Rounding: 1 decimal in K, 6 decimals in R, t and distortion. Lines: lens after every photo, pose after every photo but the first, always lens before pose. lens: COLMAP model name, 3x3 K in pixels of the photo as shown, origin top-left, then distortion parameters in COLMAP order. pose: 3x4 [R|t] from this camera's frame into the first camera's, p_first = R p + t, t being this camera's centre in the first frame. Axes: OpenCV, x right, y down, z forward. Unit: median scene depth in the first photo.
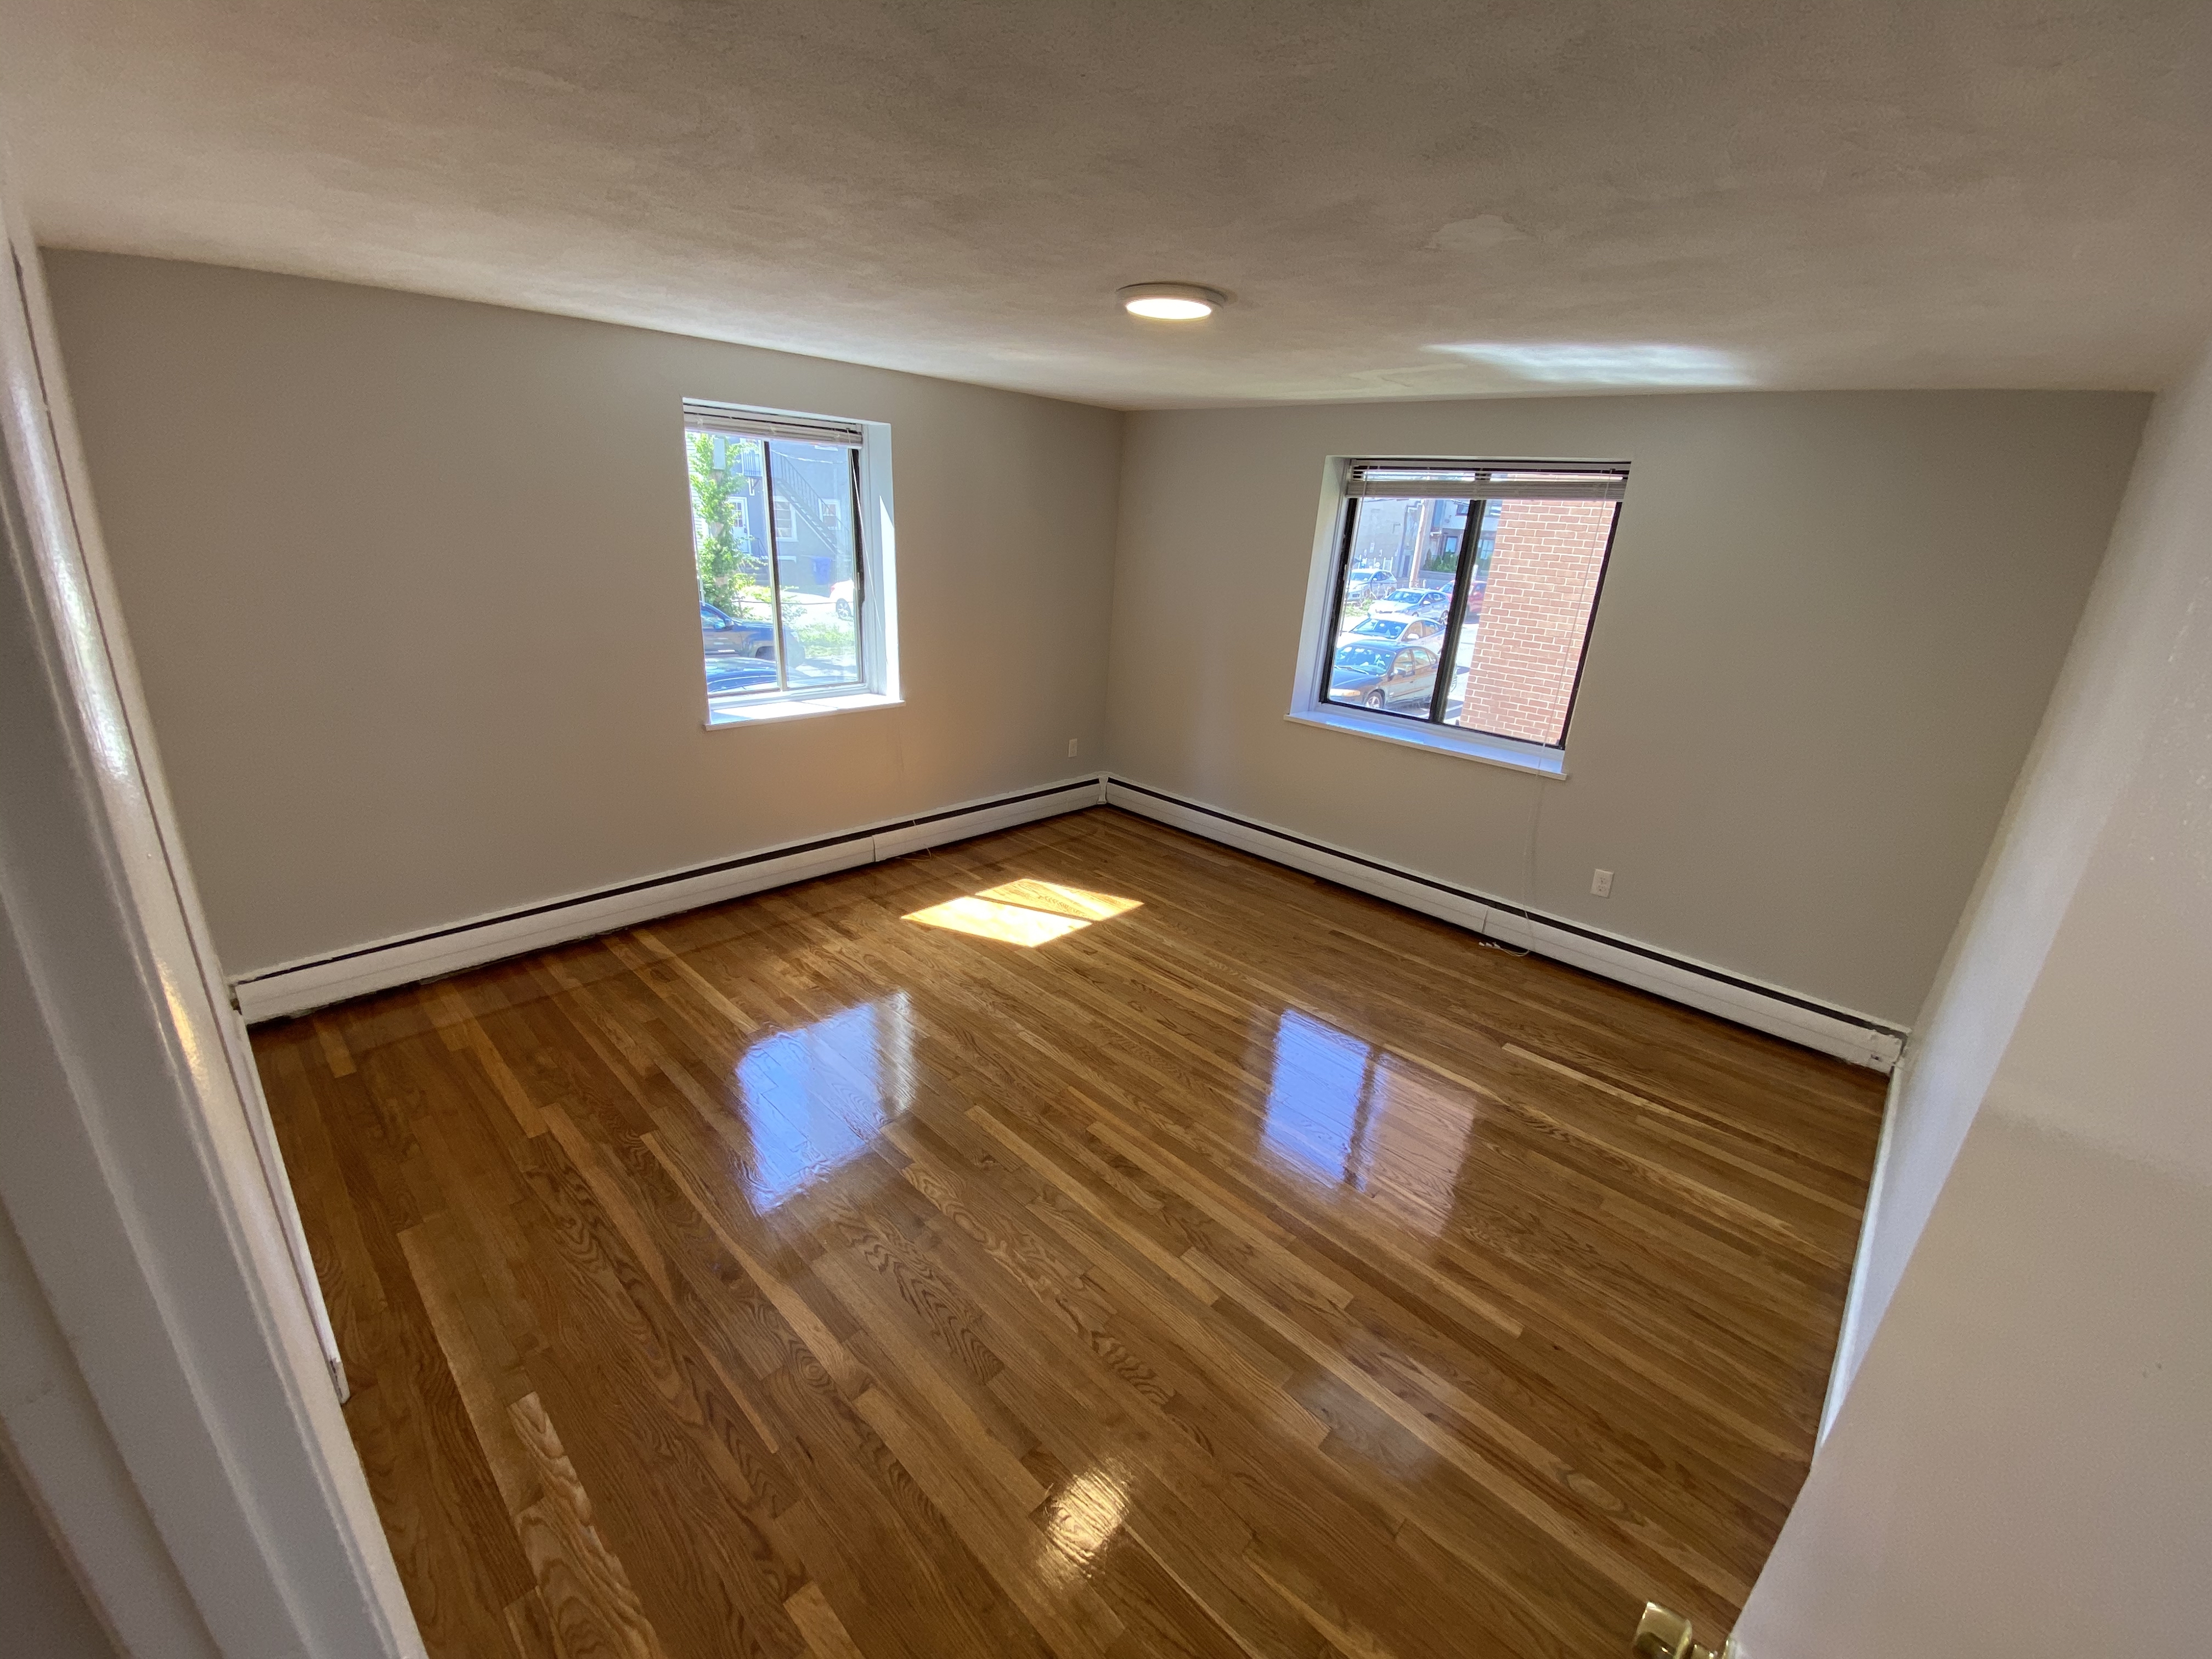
lens RADIAL K [[898.5, 0, 1099.7], [0, 898.5, 831.7], [0, 0, 1]] dist [0.000497, -0.000043]
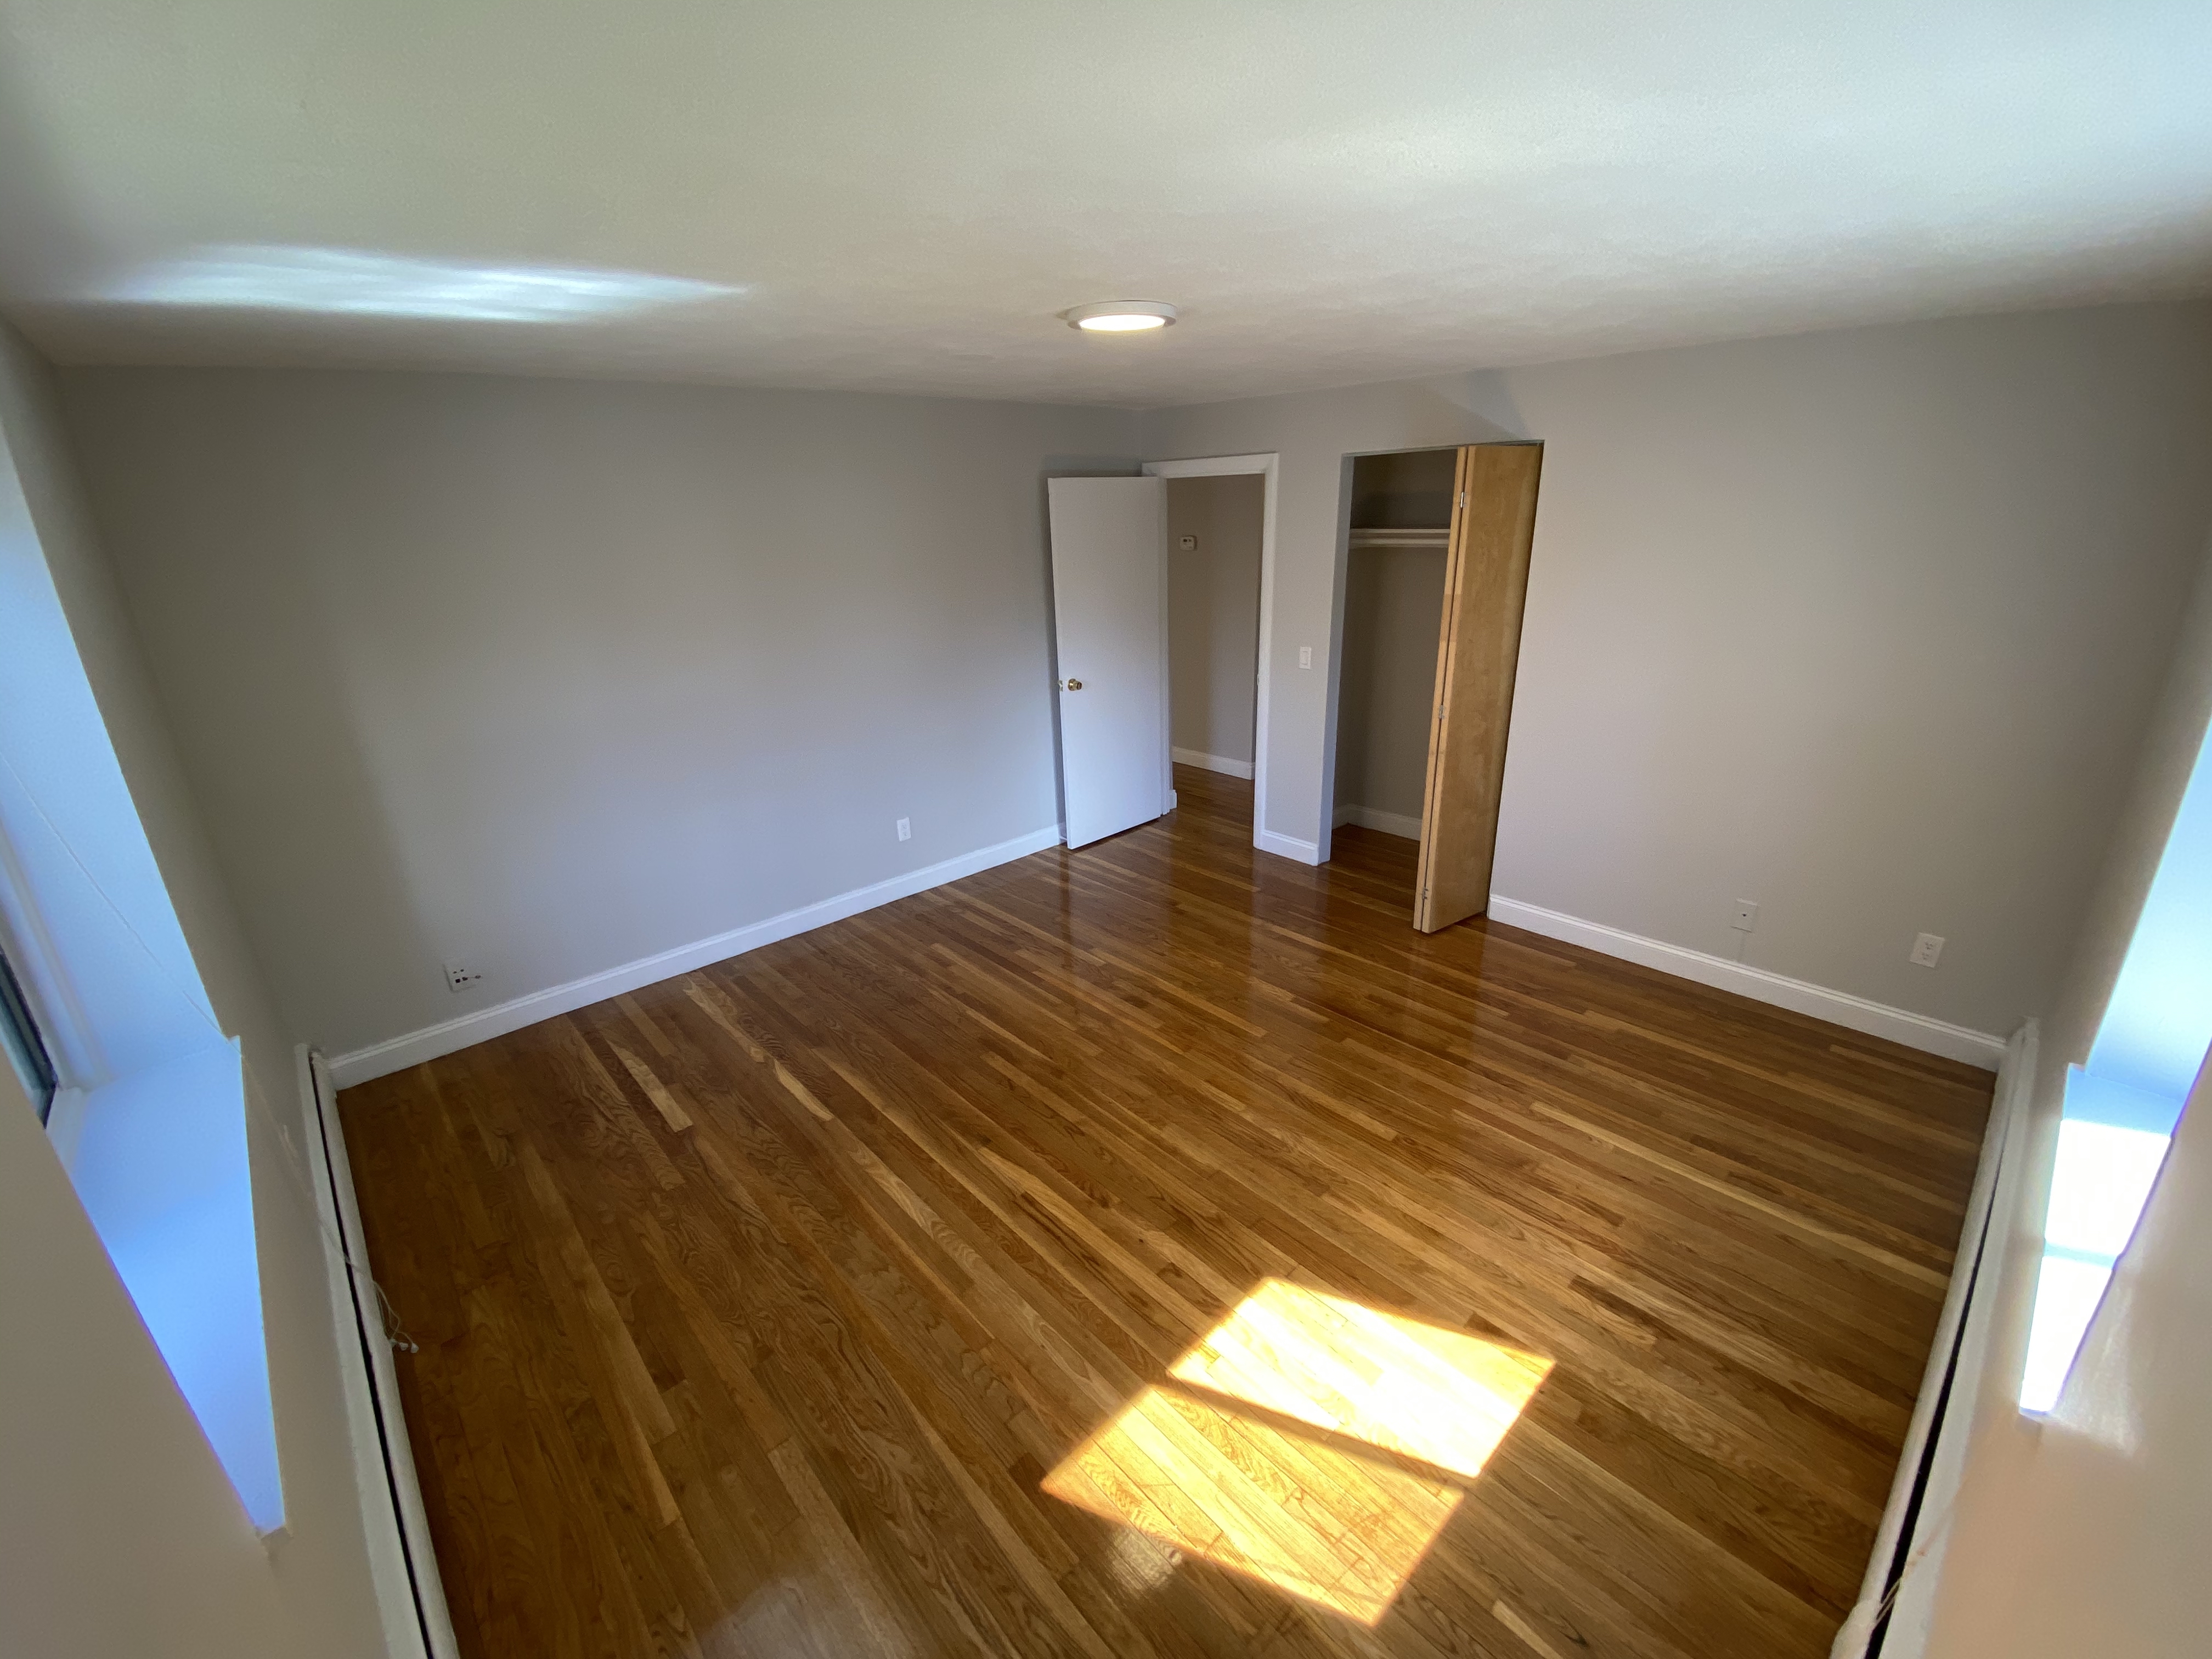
lens RADIAL K [[898.5, 0, 1099.7], [0, 898.5, 831.7], [0, 0, 1]] dist [0.000497, -0.000043]
pose [[-0.997760, -0.048211, 0.046384, 0.025109], [-0.007778, 0.772218, 0.635310, -0.532042], [-0.066448, 0.633525, -0.770863, 1.452462]]
